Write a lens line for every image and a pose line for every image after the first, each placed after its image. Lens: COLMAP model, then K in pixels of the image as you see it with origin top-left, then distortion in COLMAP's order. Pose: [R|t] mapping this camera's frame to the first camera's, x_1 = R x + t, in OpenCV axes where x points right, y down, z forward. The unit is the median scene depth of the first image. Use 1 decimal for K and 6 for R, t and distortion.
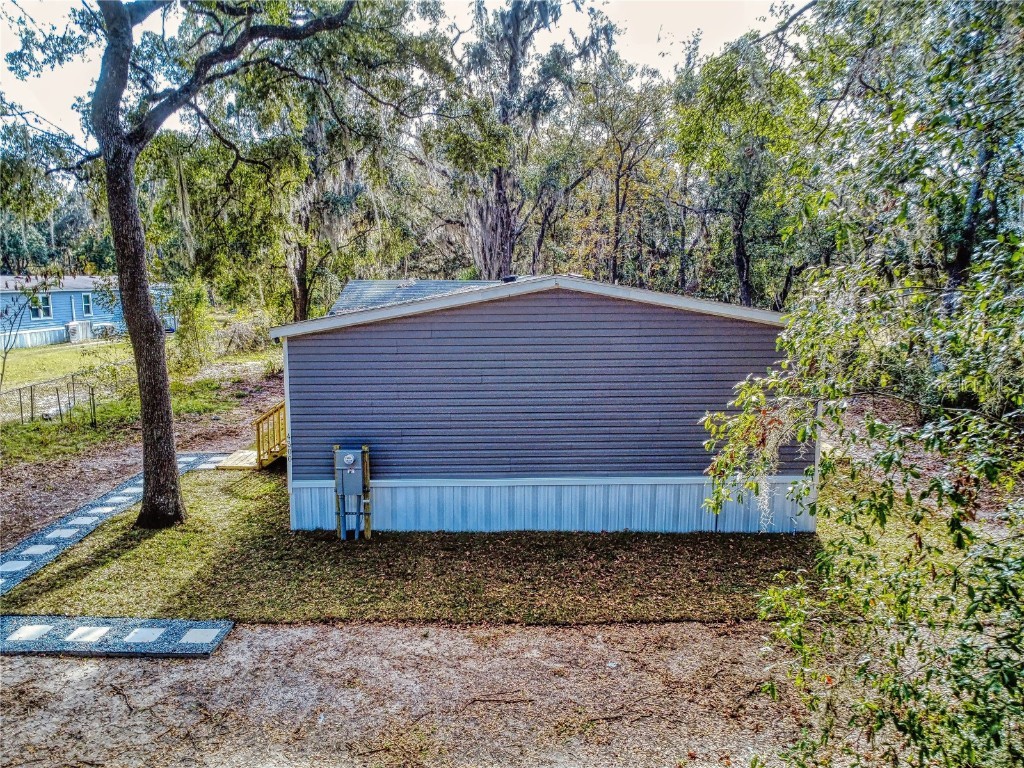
lens RADIAL K [[747.3, 0, 512.0], [0, 747.3, 384.0], [0, 0, 1]] dist [0.006338, 0.005237]
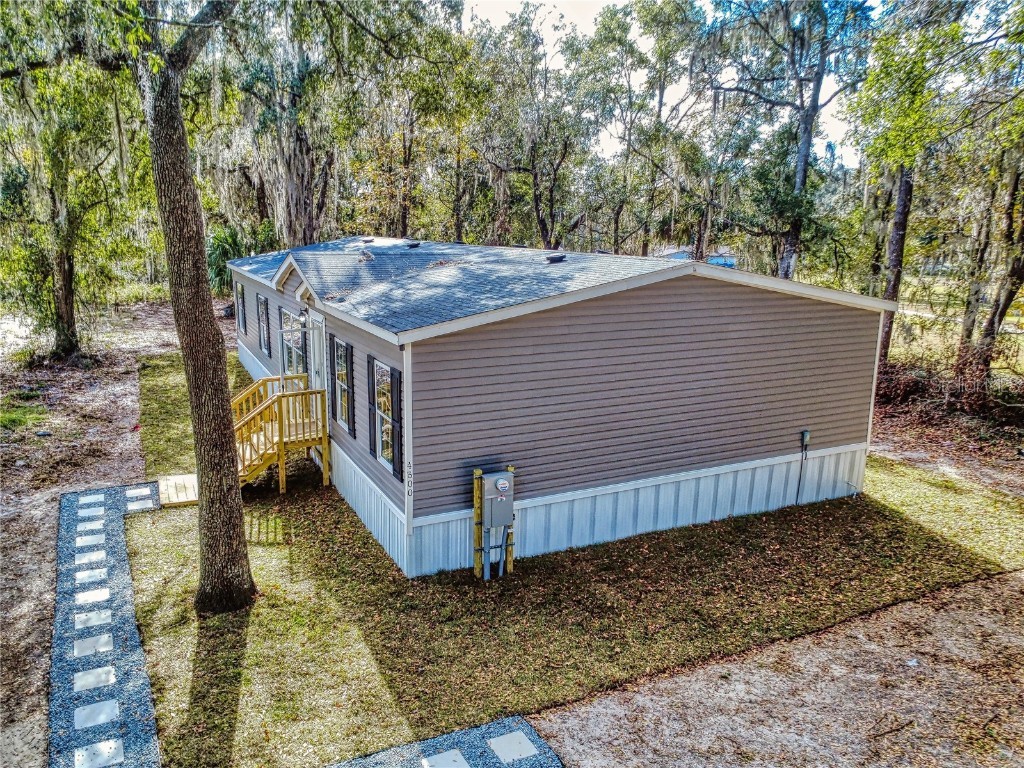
lens RADIAL K [[747.3, 0, 512.0], [0, 747.3, 384.0], [0, 0, 1]] dist [0.006338, 0.005237]
pose [[0.902688, -0.075148, 0.423683, -0.546753], [0.046289, 0.995877, 0.078013, -0.075779], [-0.427799, -0.050810, 0.902445, 0.242221]]
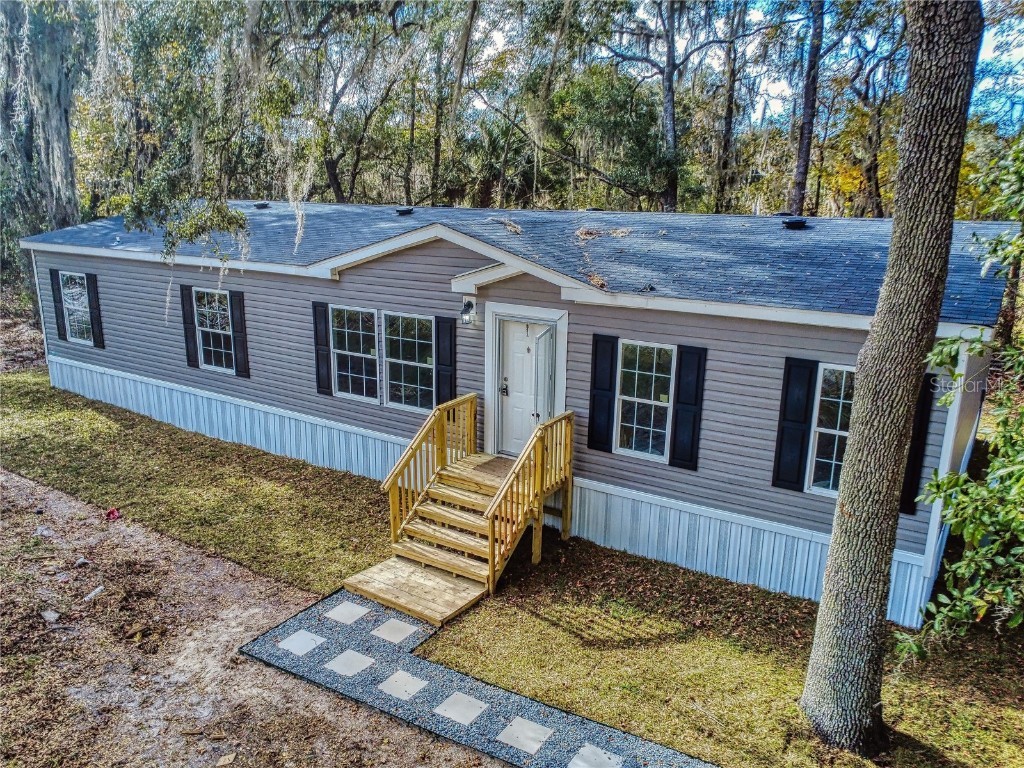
lens RADIAL K [[747.3, 0, 512.0], [0, 747.3, 384.0], [0, 0, 1]] dist [0.006338, 0.005237]
pose [[0.558982, -0.171602, 0.811229, -1.048394], [0.087193, 0.985091, 0.148300, -0.164116], [-0.824583, -0.012164, 0.565611, 0.946473]]
